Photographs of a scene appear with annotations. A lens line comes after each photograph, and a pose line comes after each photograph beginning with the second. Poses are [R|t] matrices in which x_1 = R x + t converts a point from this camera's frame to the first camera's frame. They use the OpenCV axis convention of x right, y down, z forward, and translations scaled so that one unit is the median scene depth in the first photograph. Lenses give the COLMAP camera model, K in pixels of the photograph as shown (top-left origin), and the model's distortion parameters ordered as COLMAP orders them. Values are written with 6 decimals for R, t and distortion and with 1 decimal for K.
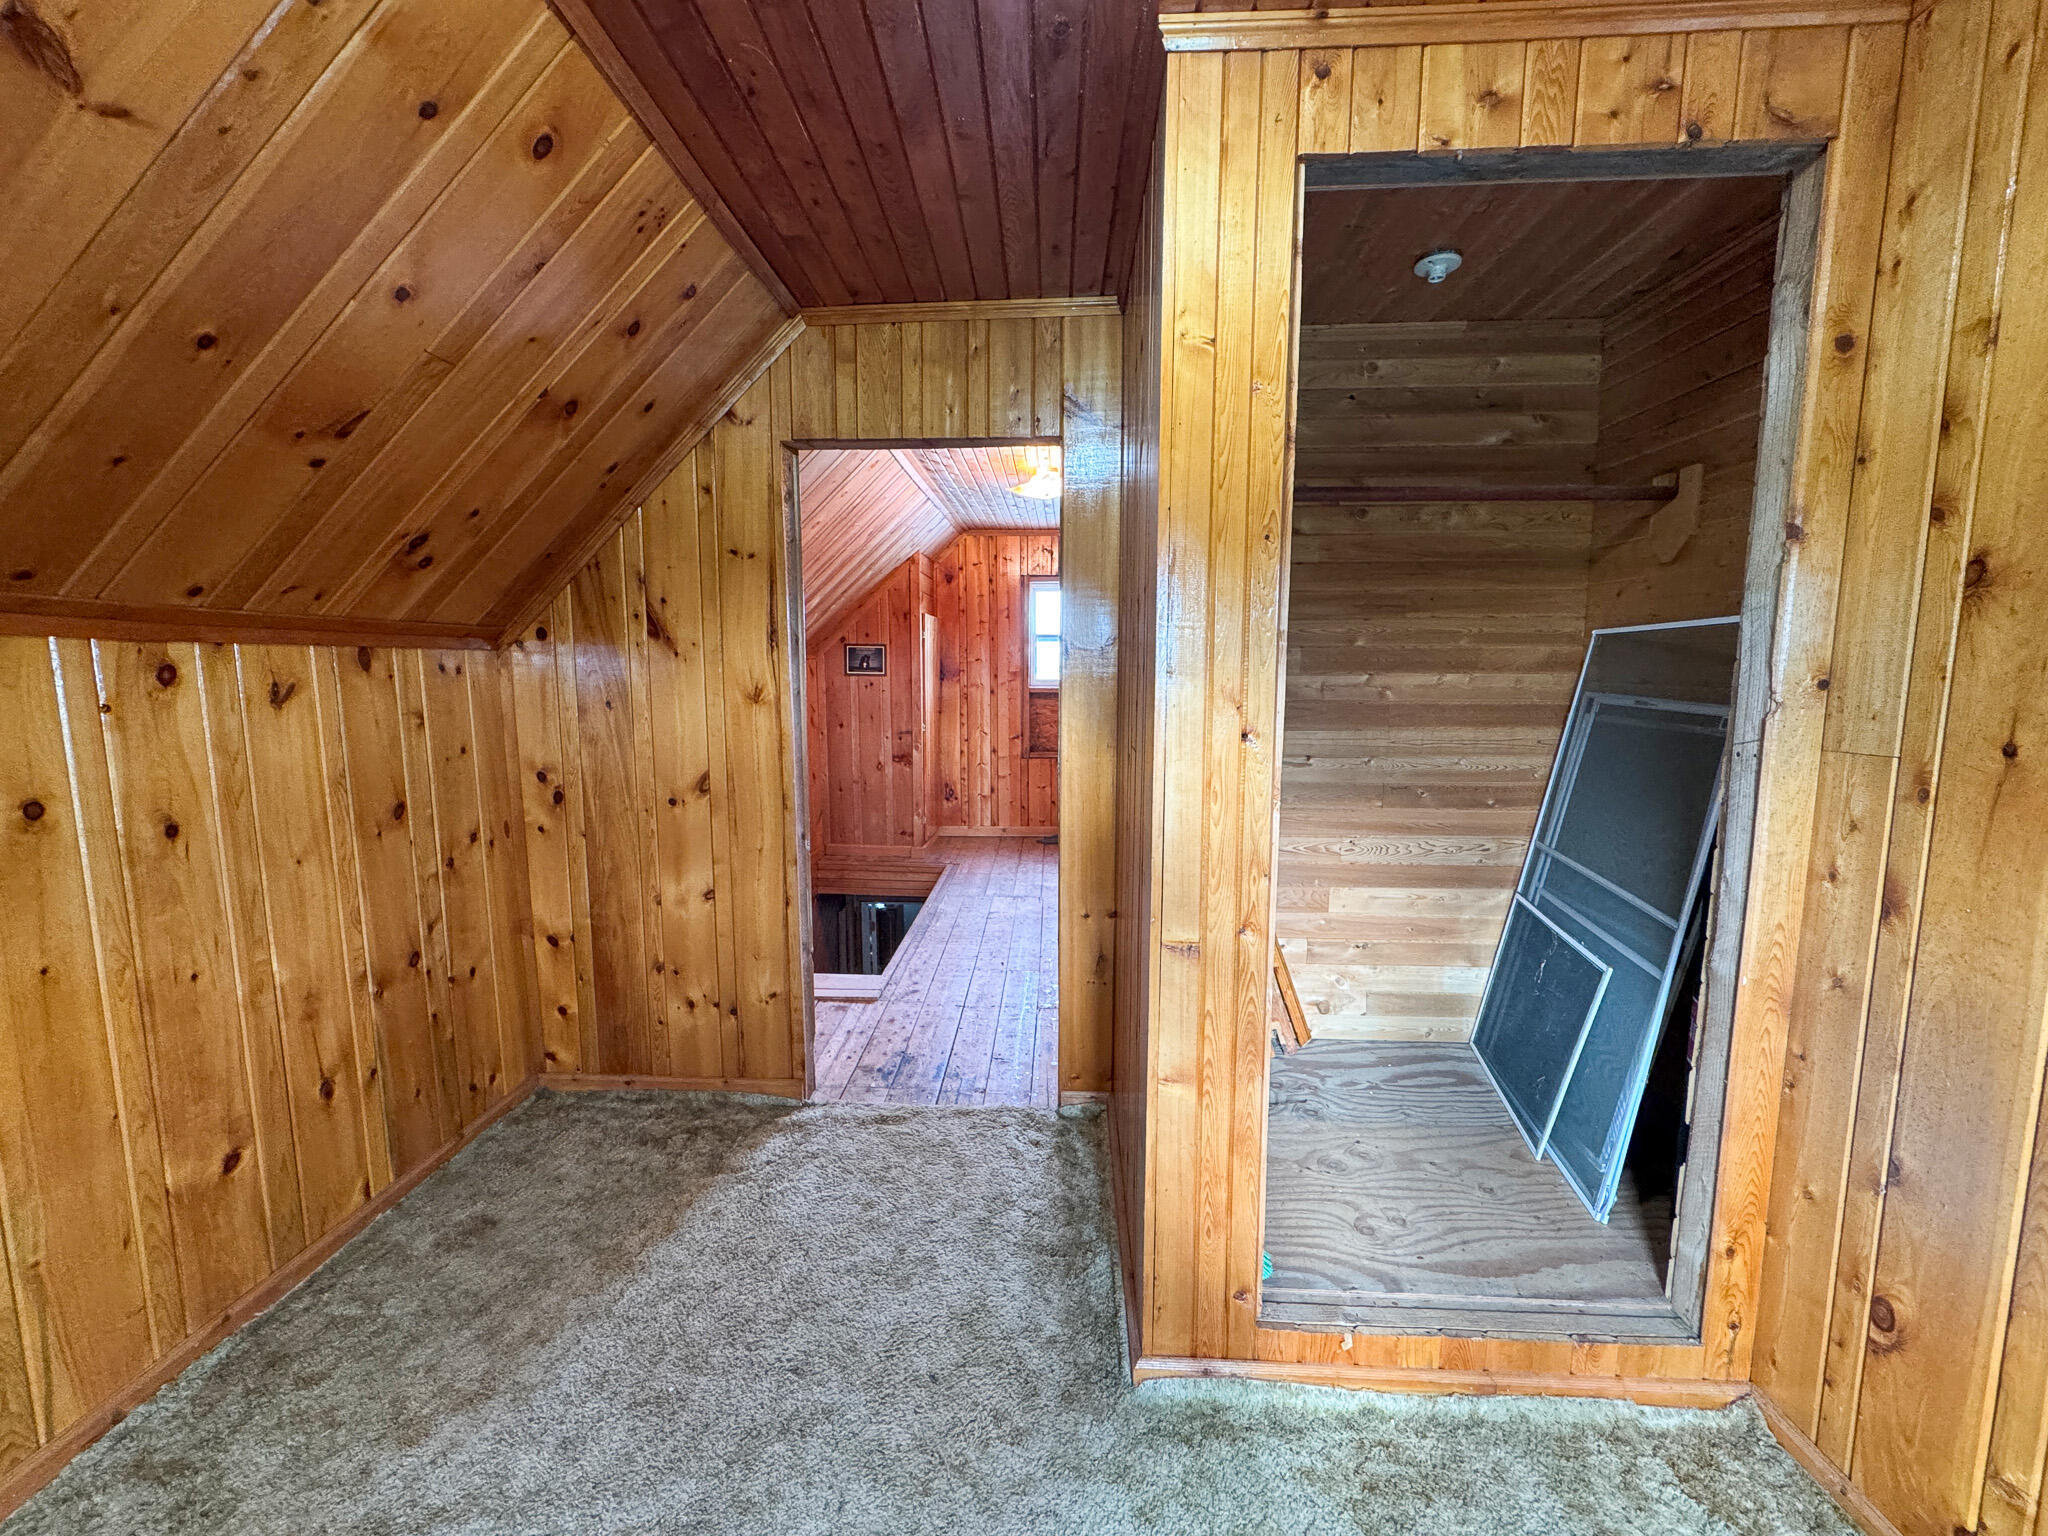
lens RADIAL K [[827.6, 0, 1018.5], [0, 827.6, 762.1], [0, 0, 1]] dist [-0.001200, 0.000004]
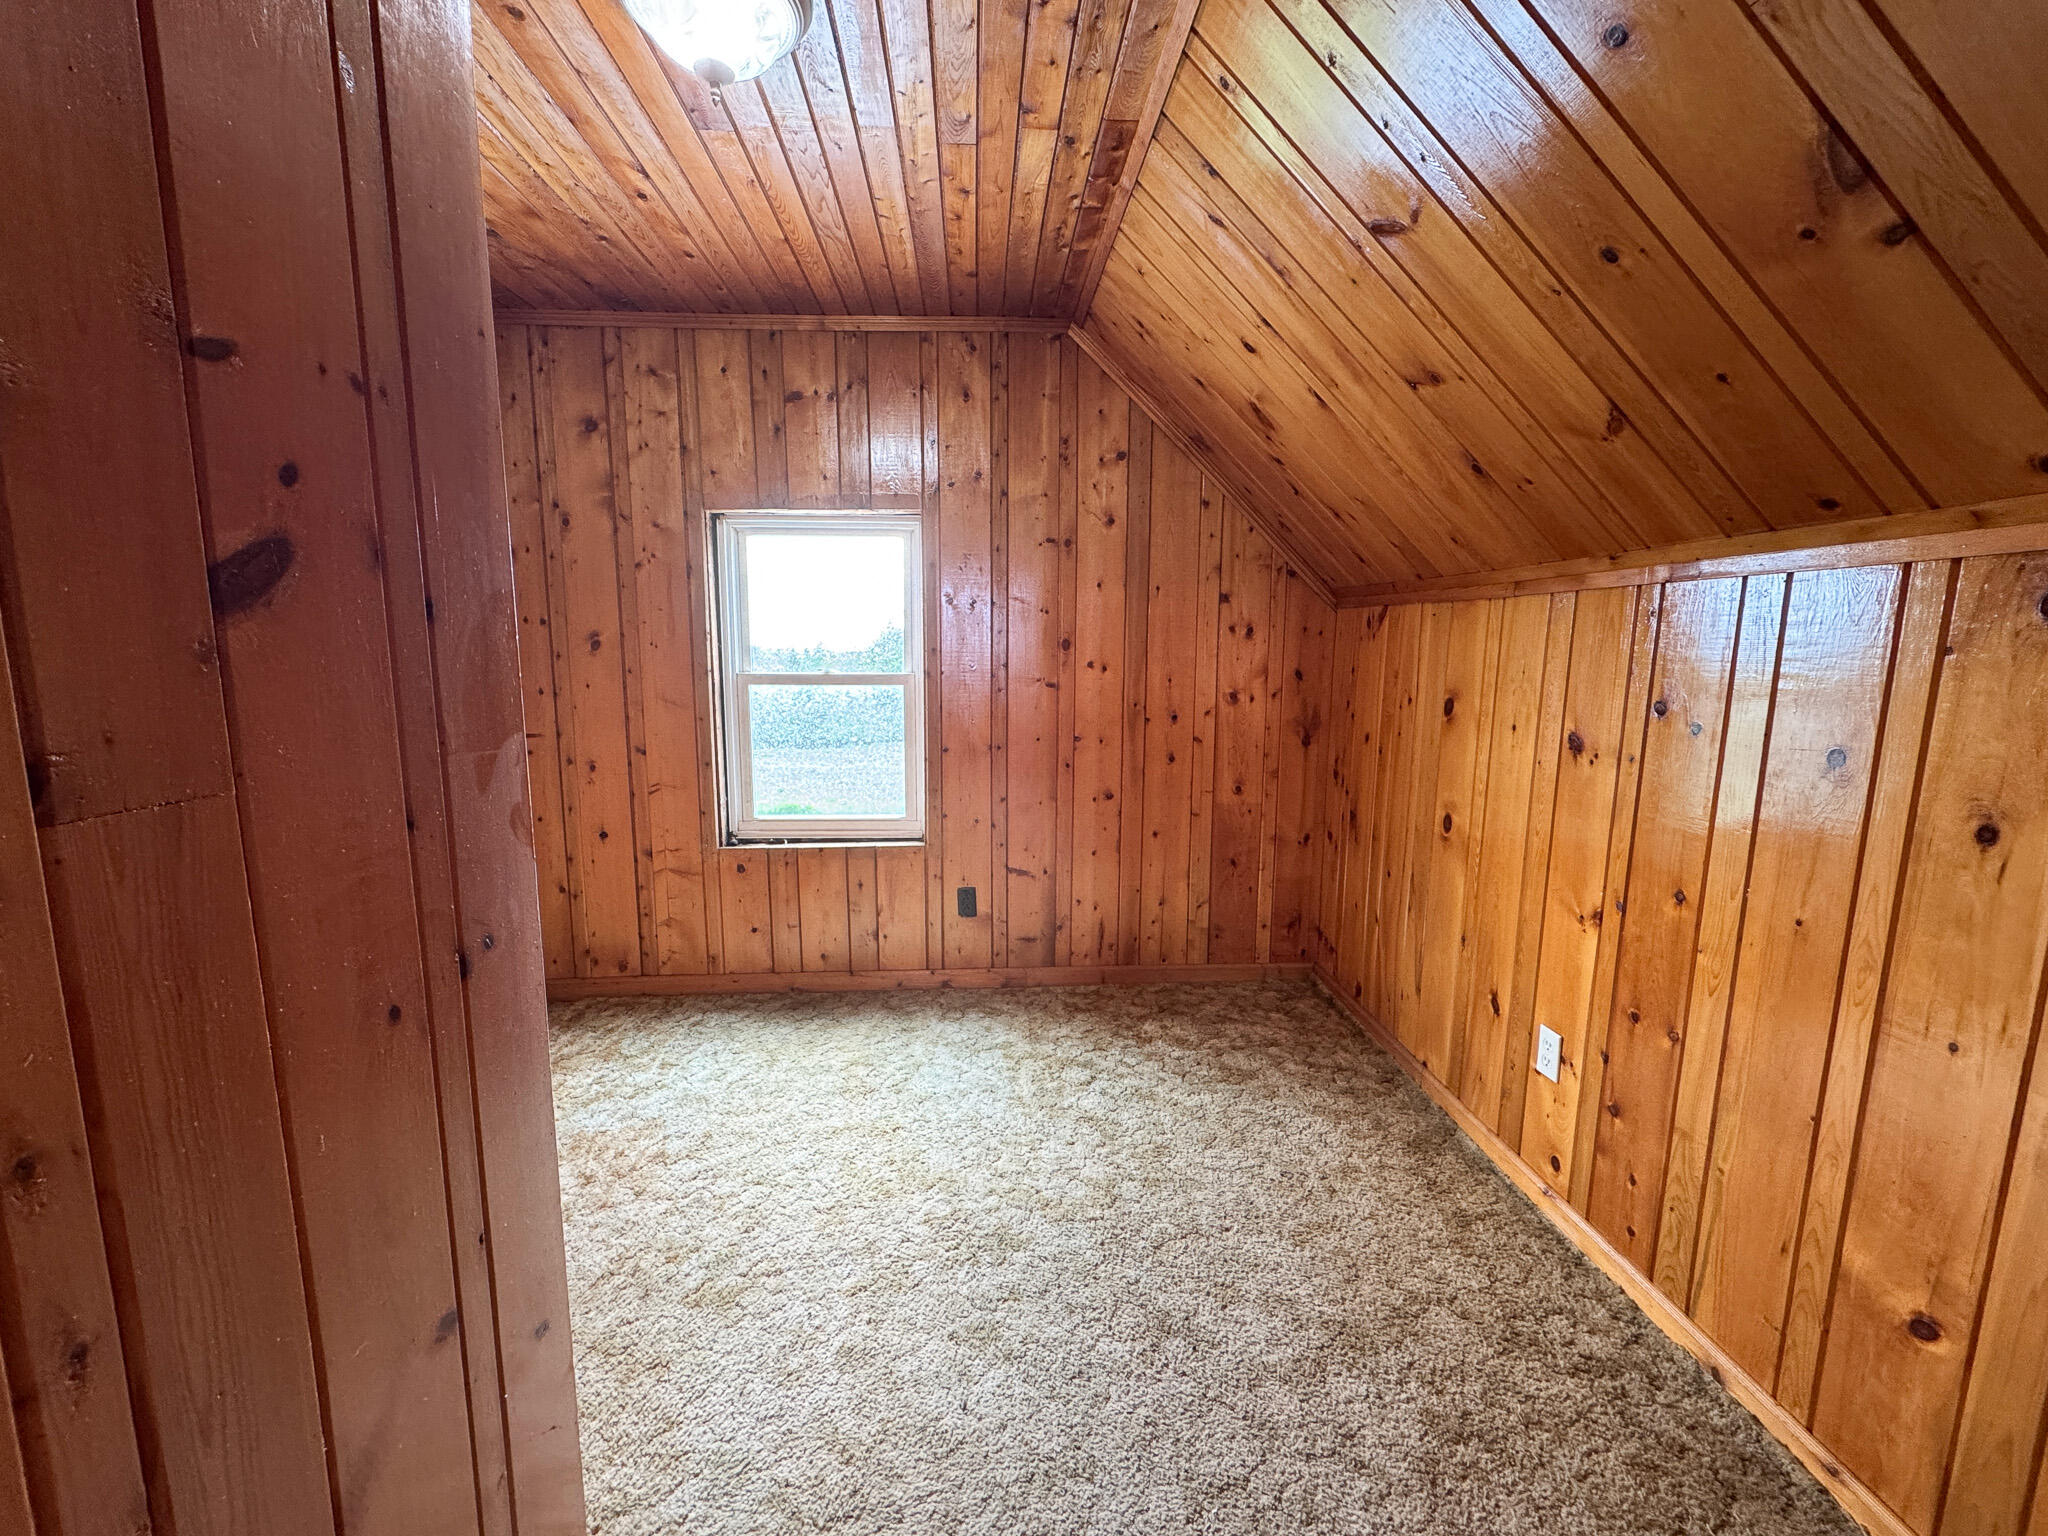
lens RADIAL K [[827.6, 0, 1018.5], [0, 827.6, 762.1], [0, 0, 1]] dist [-0.001200, 0.000004]
pose [[-0.994229, 0.008951, -0.106903, -0.155043], [-0.017807, 0.968917, 0.246744, -0.132346], [0.105789, 0.247223, -0.963166, 1.583197]]
